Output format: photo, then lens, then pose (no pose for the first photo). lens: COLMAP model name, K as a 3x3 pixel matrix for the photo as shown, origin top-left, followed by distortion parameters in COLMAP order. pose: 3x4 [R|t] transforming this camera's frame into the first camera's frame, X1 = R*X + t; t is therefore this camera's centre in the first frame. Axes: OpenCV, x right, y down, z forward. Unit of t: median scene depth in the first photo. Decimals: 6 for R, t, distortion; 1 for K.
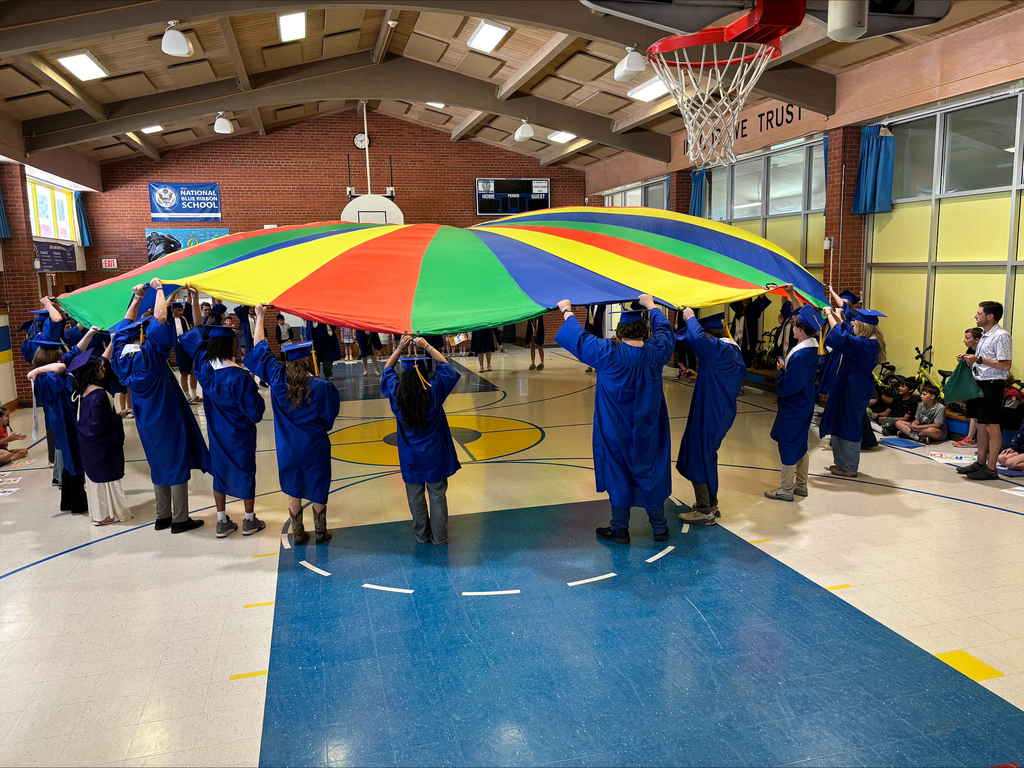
lens RADIAL K [[781.2, 0, 517.7], [0, 781.2, 377.3], [0, 0, 1]] dist [0.033826, -0.041692]
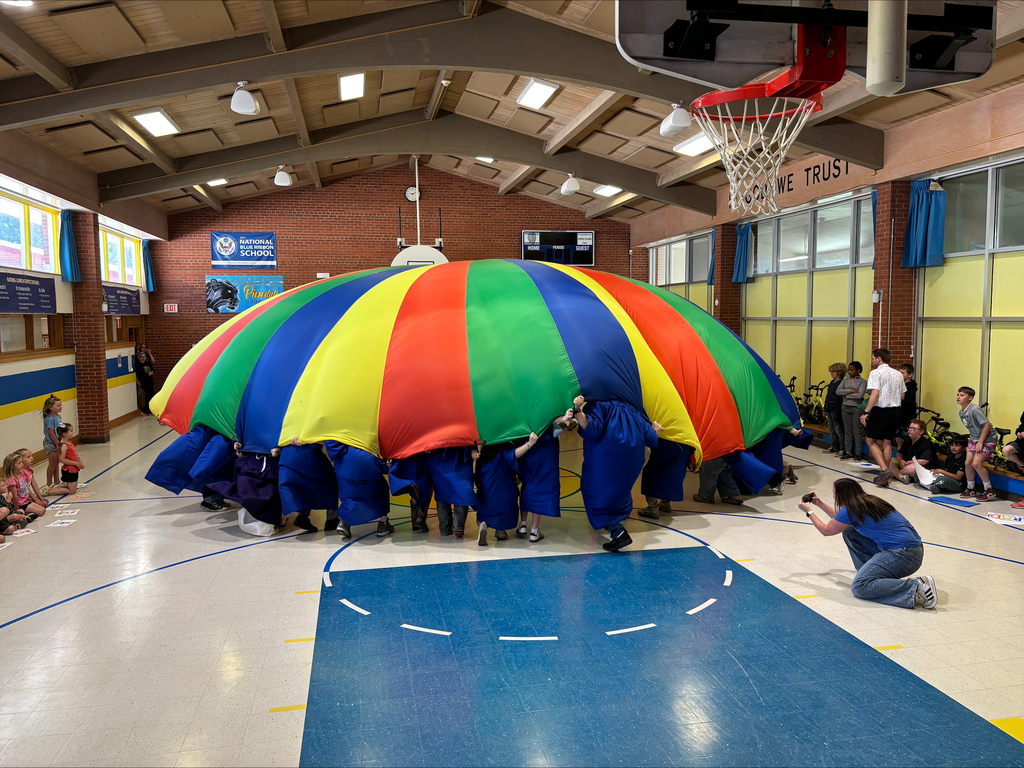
lens RADIAL K [[781.2, 0, 508.0], [0, 781.2, 376.0], [0, 0, 1]] dist [0.033826, -0.041692]
pose [[0.997591, 0.019764, -0.066502, -0.000098], [-0.024089, 0.997603, -0.064875, 0.004319], [0.065060, 0.066320, 0.995675, -0.008054]]
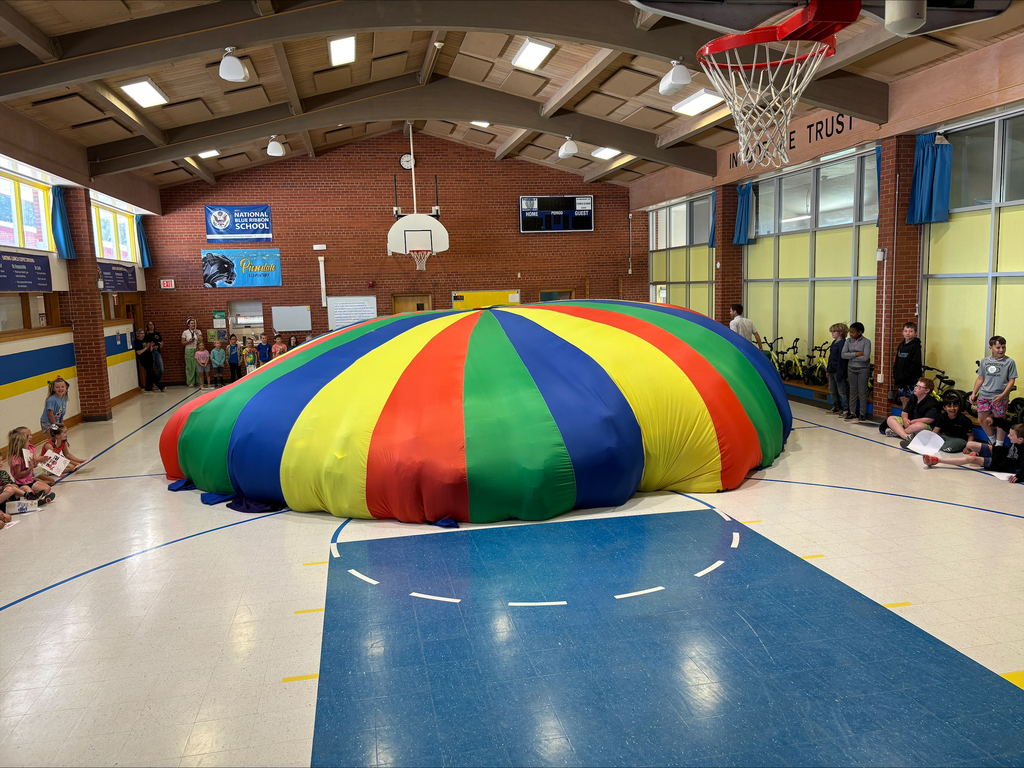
lens RADIAL K [[781.2, 0, 507.7], [0, 781.2, 381.6], [0, 0, 1]] dist [0.033826, -0.041692]
pose [[0.997754, -0.000245, -0.066986, -0.002634], [-0.001012, 0.999824, -0.018728, 0.005932], [0.066979, 0.018754, 0.997578, -0.001663]]
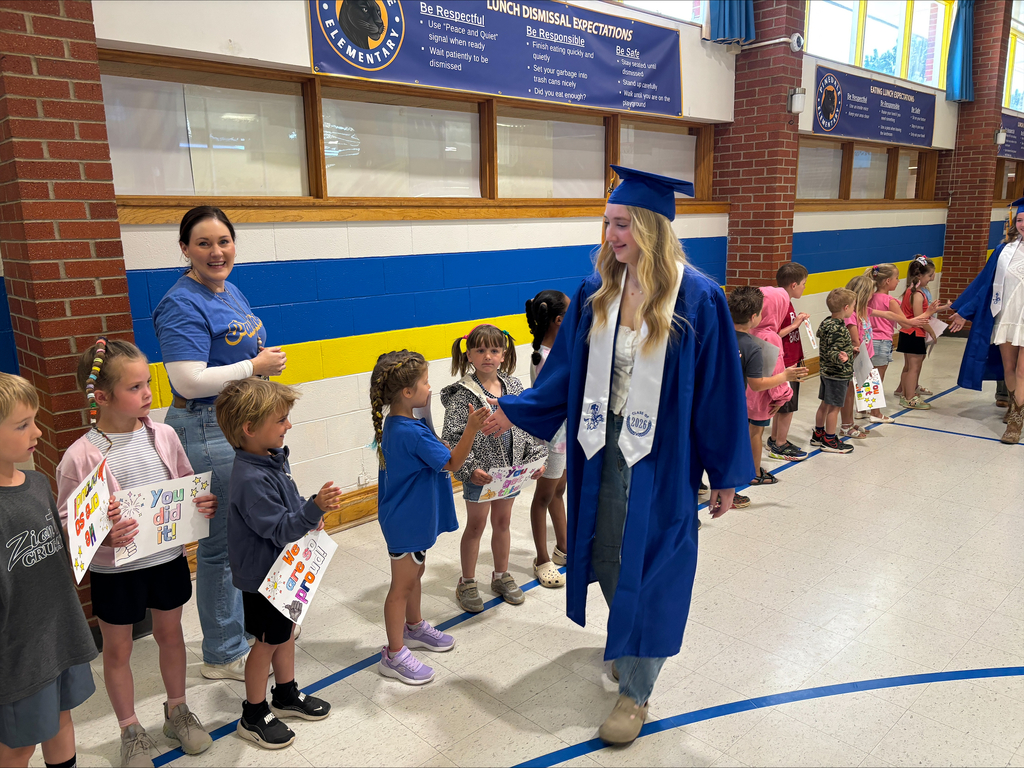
lens RADIAL K [[781.2, 0, 513.2], [0, 781.2, 381.8], [0, 0, 1]] dist [0.033826, -0.041692]
pose [[0.488647, 0.192710, -0.850933, -0.233036], [-0.114438, 0.981033, 0.156457, 0.015510], [0.864944, 0.020926, 0.501432, 0.346410]]
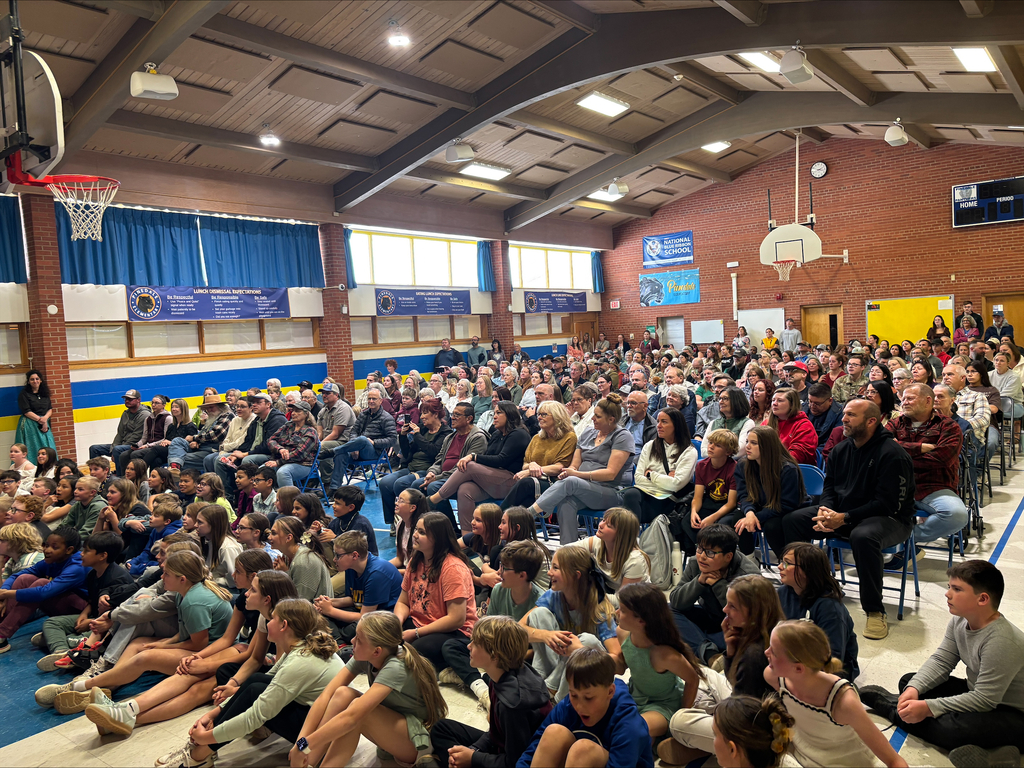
lens RADIAL K [[781.2, 0, 509.9], [0, 781.2, 380.5], [0, 0, 1]] dist [0.033826, -0.041692]
pose [[0.590884, 0.033955, -0.806042, 0.699133], [-0.069429, 0.997547, -0.008875, 0.001611], [0.803764, 0.061207, 0.591792, 0.209953]]
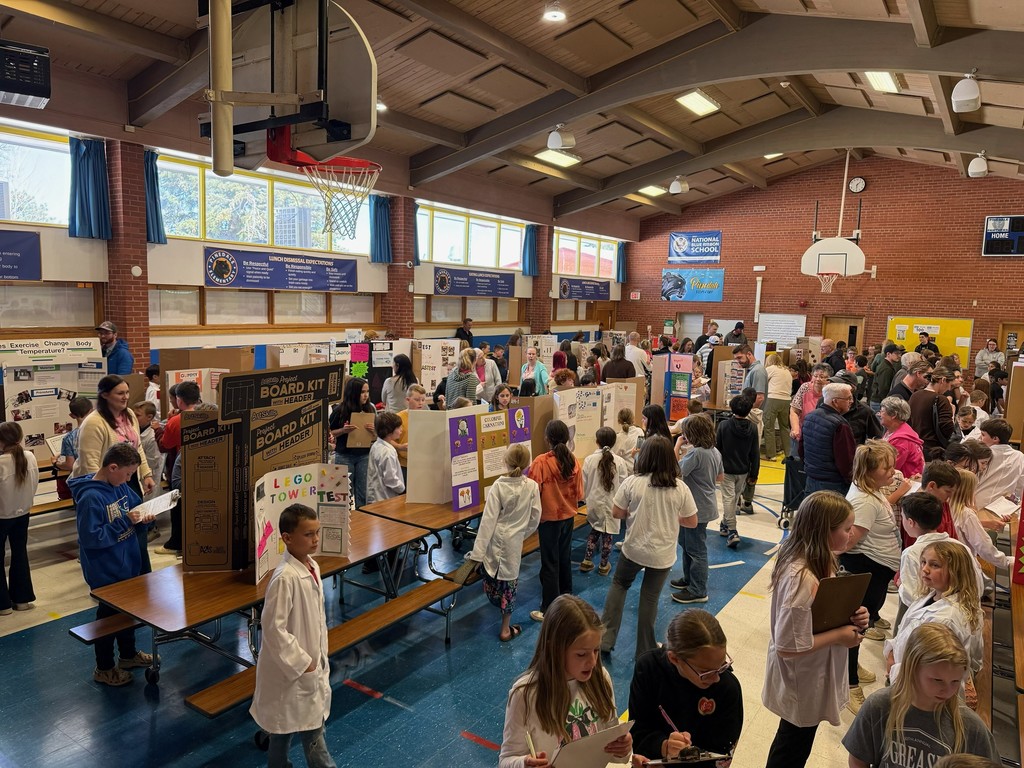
lens RADIAL K [[723.6, 0, 511.7], [0, 723.6, 390.1], [0, 0, 1]] dist [0.040616, -0.061625]
pose [[0.654312, 0.132581, -0.744512, 0.462881], [-0.147021, 0.988029, 0.046737, -0.026069], [0.741796, 0.078878, 0.665971, 0.090752]]
